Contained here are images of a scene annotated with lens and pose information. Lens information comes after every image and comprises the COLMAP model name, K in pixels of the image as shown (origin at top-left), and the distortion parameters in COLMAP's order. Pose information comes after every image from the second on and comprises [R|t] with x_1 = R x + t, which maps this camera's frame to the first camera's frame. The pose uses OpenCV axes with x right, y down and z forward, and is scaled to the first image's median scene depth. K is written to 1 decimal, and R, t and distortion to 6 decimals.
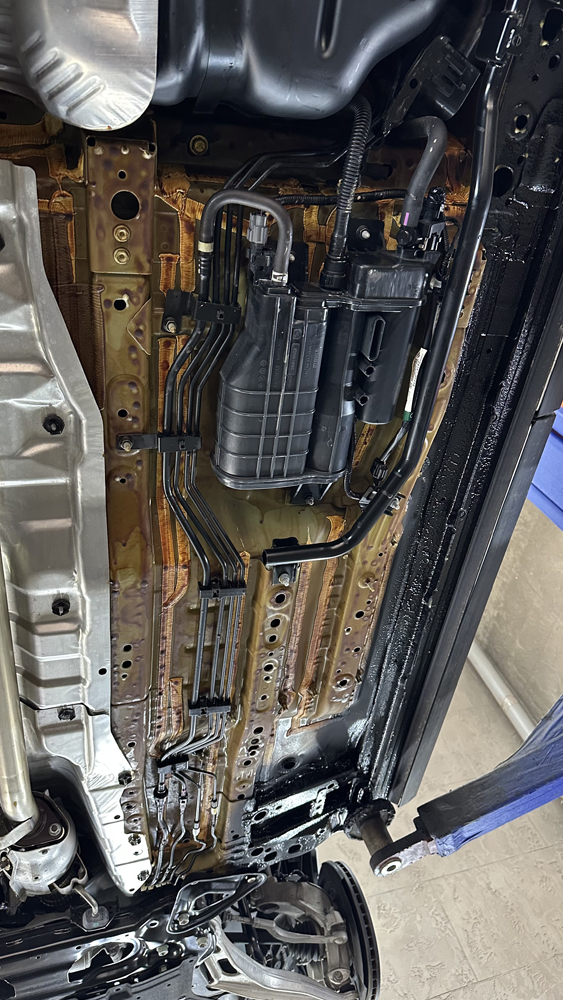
lens RADIAL K [[698.0, 0, 282.8], [0, 698.0, 499.4], [0, 0, 1]] dist [0.043738, -0.057299]
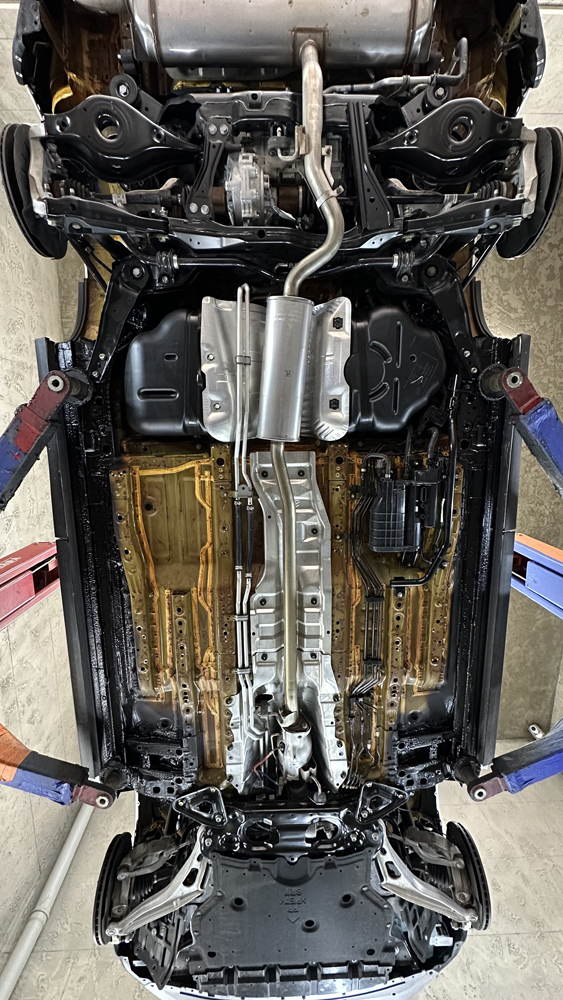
lens RADIAL K [[397.3, 0, 281.2], [0, 397.3, 500.1], [0, 0, 1]] dist [-0.002133, 0.000575]
pose [[0.950946, -0.081550, -0.298414, 0.049088], [-0.050263, 0.911081, -0.409152, 0.406580], [0.305246, 0.404081, 0.862290, -0.486678]]
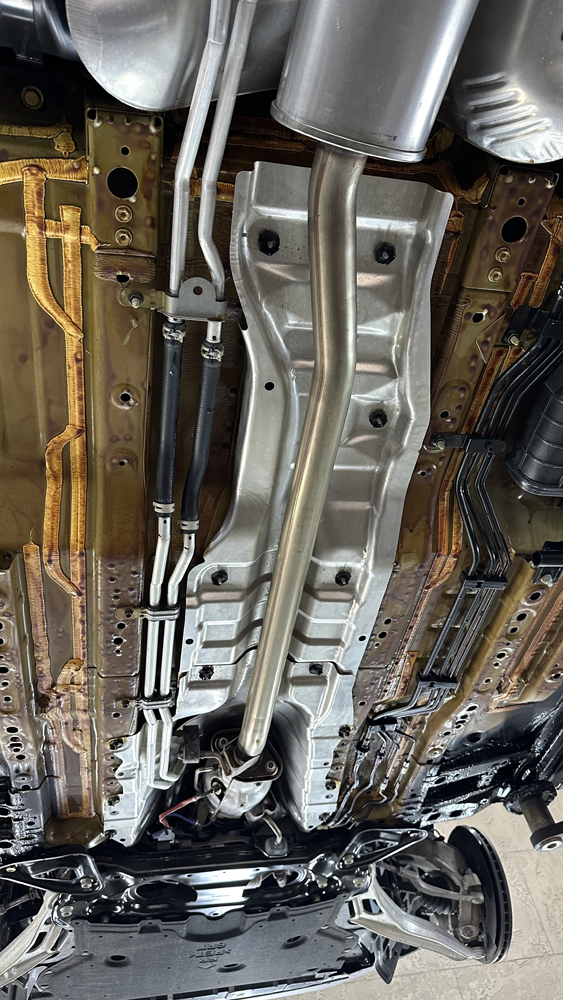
lens RADIAL K [[698.0, 0, 276.9], [0, 698.0, 498.2], [0, 0, 1]] dist [0.043738, -0.057299]
pose [[0.988645, 0.115655, -0.095944, -0.310410], [-0.108645, 0.991221, 0.075341, -0.041272], [0.103816, -0.064062, 0.992531, -0.084286]]
